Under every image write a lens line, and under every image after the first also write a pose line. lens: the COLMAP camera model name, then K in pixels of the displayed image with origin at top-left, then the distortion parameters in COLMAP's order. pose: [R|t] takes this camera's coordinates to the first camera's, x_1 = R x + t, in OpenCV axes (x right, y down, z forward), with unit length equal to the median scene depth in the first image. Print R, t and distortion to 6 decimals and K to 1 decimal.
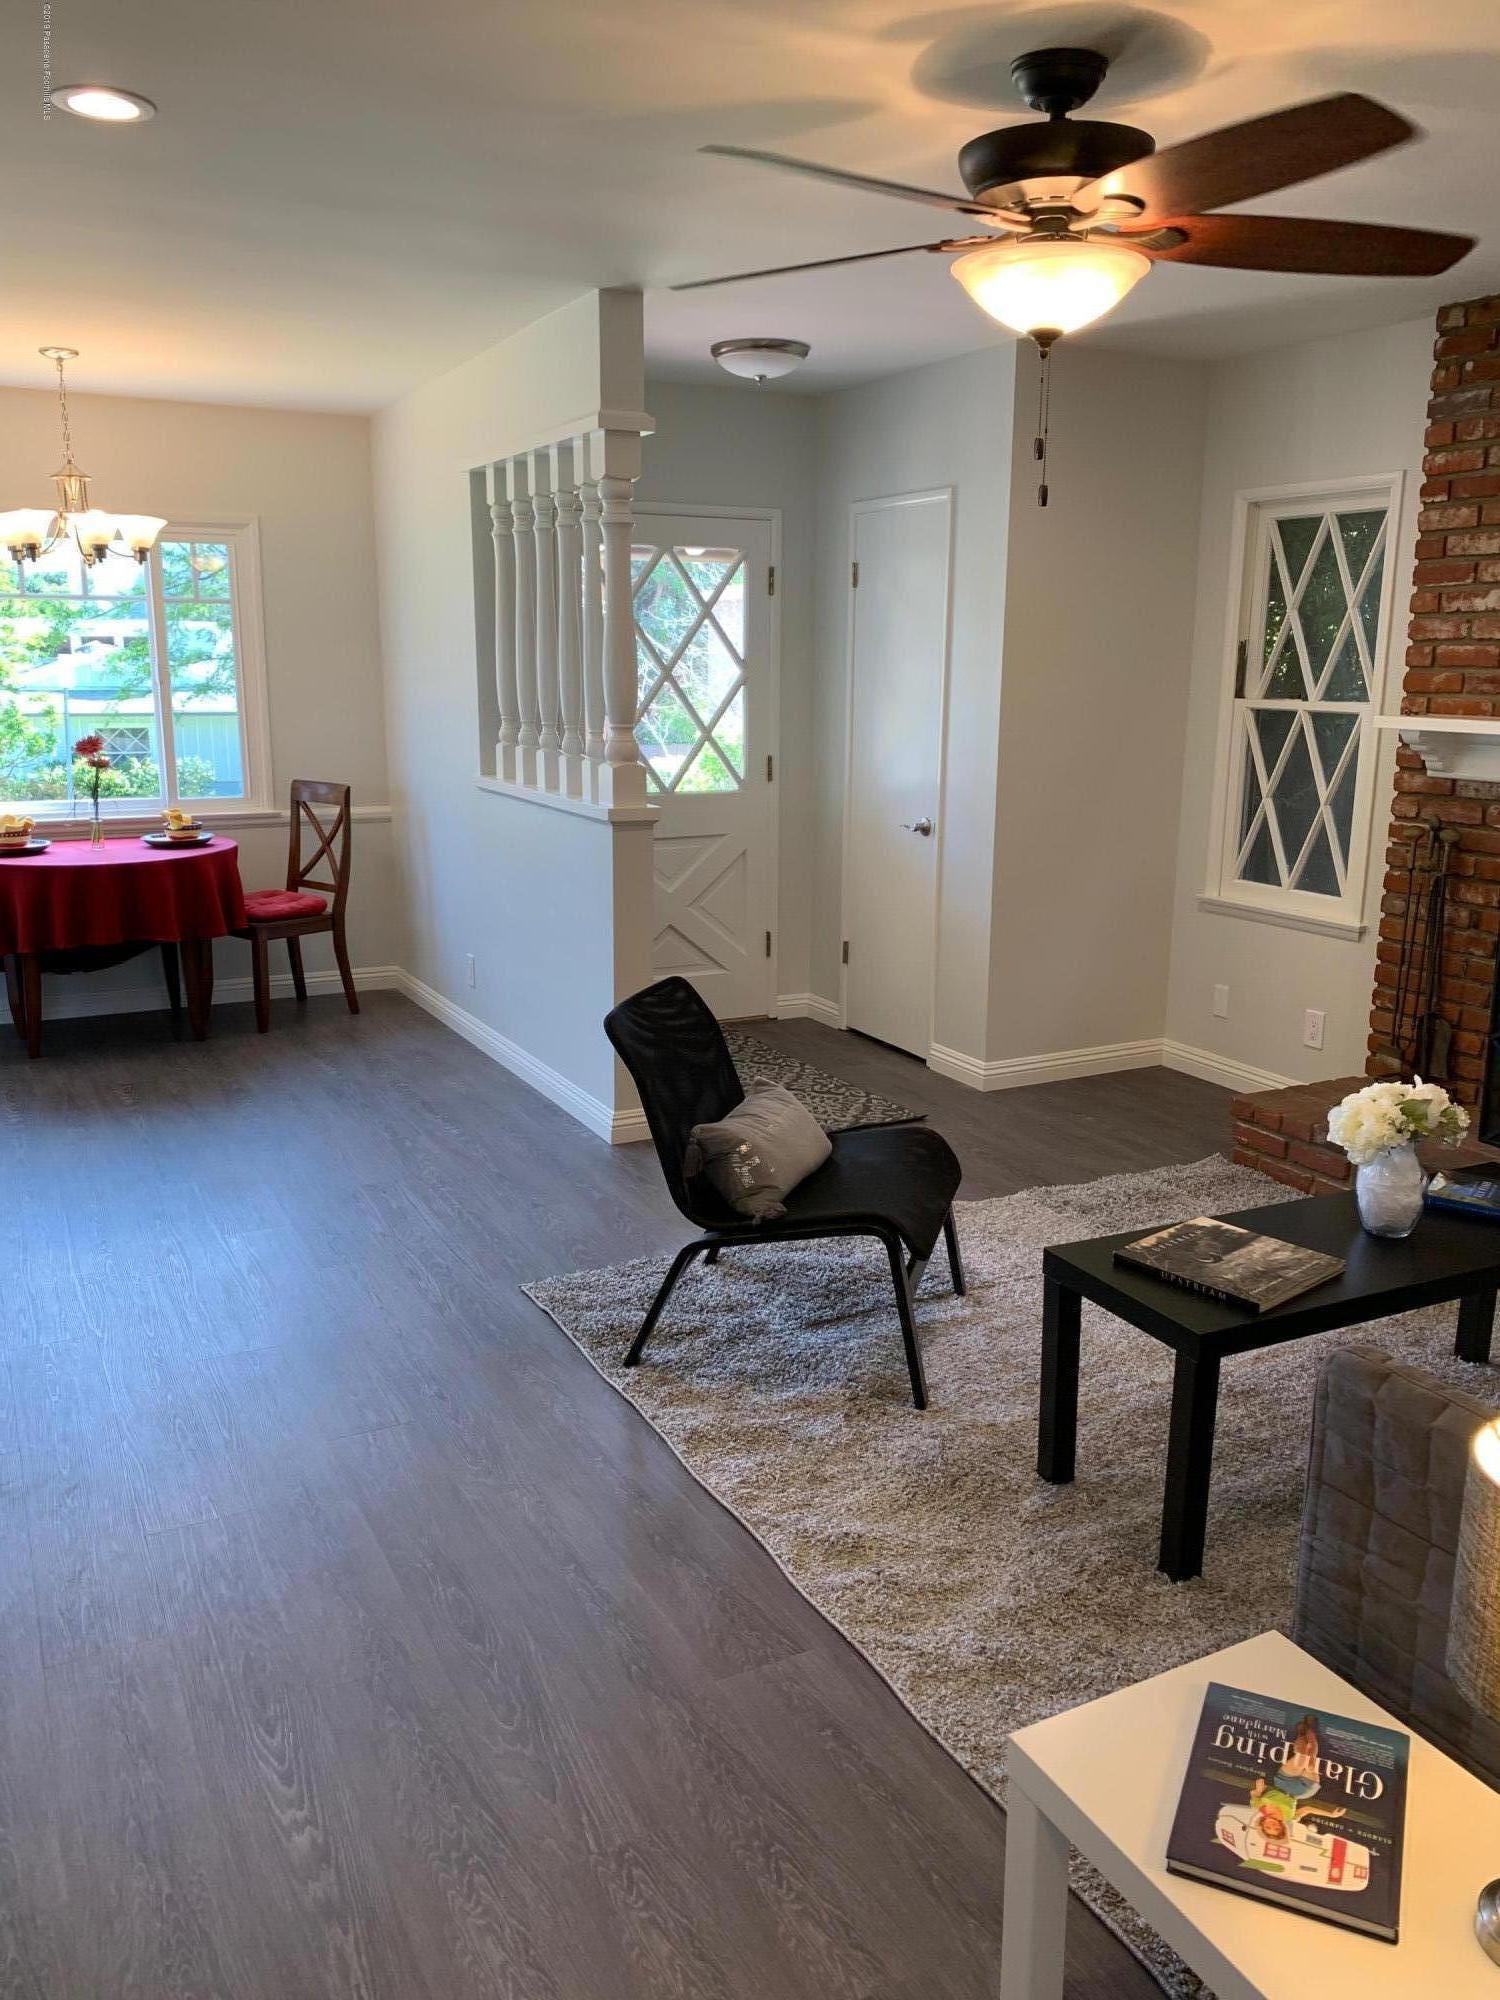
lens RADIAL K [[1535.0, 0, 734.6], [0, 1535.0, 988.7], [0, 0, 1]] dist [0.025255, -0.005453]
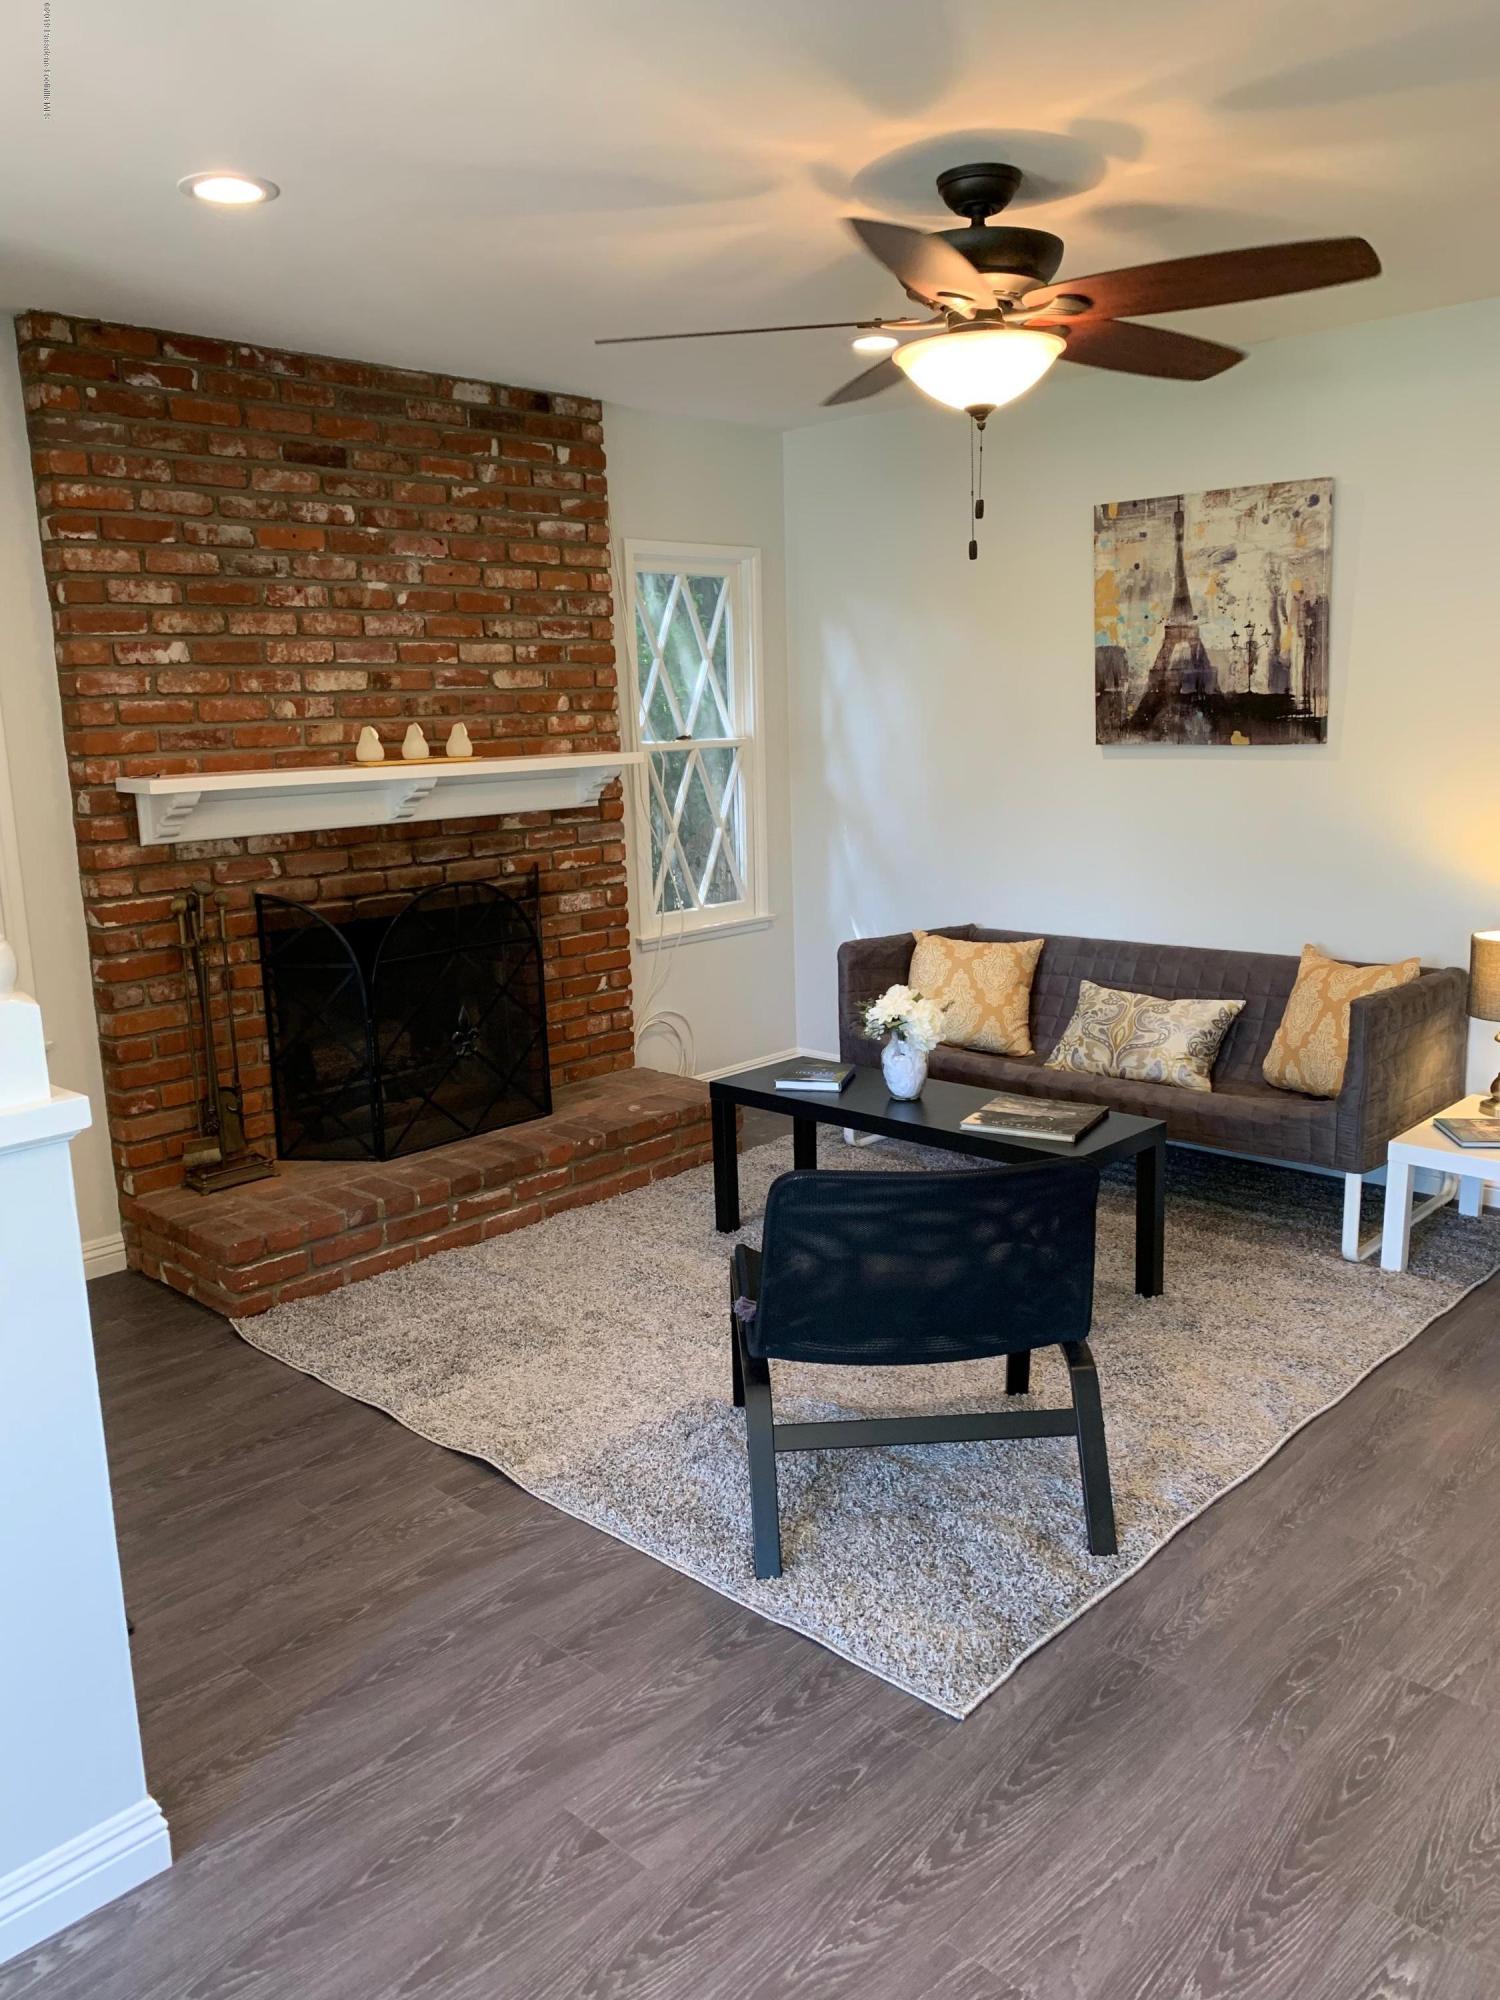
lens RADIAL K [[1507.4, 0, 750.0], [0, 1507.4, 1000.0], [0, 0, 1]] dist [0.156329, -0.347741]
pose [[-0.334187, -0.186323, 0.923906, -0.533898], [0.226202, 0.935759, 0.270533, -0.224273], [-0.914960, 0.299398, -0.270572, 0.985860]]
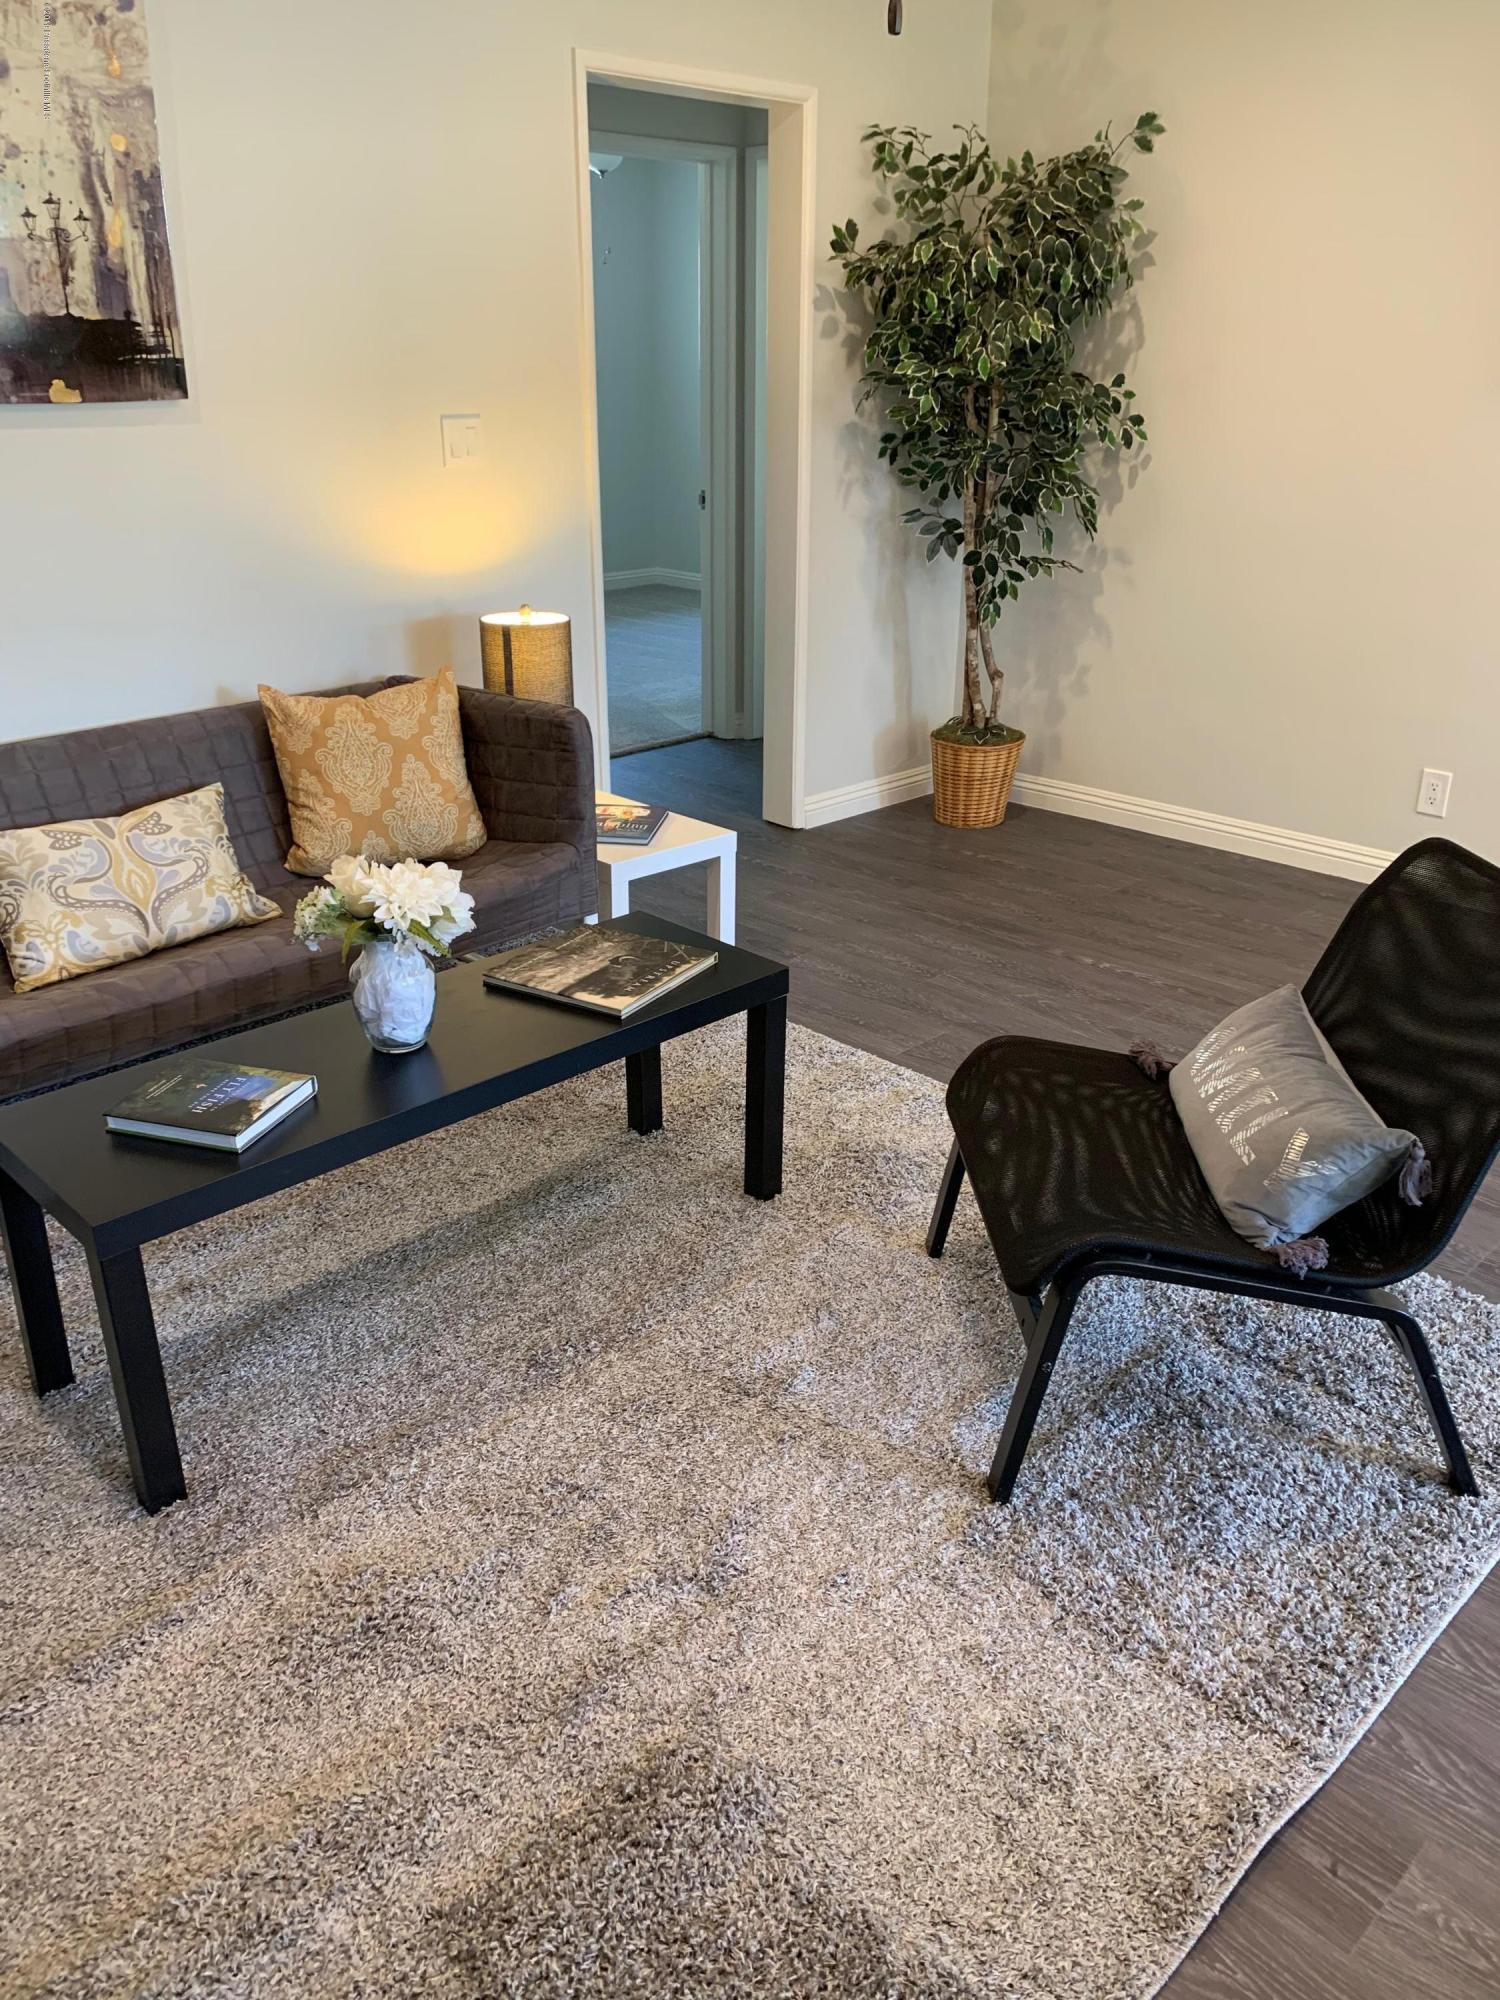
lens RADIAL K [[1535.0, 0, 734.6], [0, 1535.0, 988.7], [0, 0, 1]] dist [0.025255, -0.005453]
pose [[-0.954258, 0.107124, -0.279135, 0.318152], [-0.074211, 0.819529, 0.568211, -0.225688], [0.289628, 0.562935, -0.774093, 1.103318]]
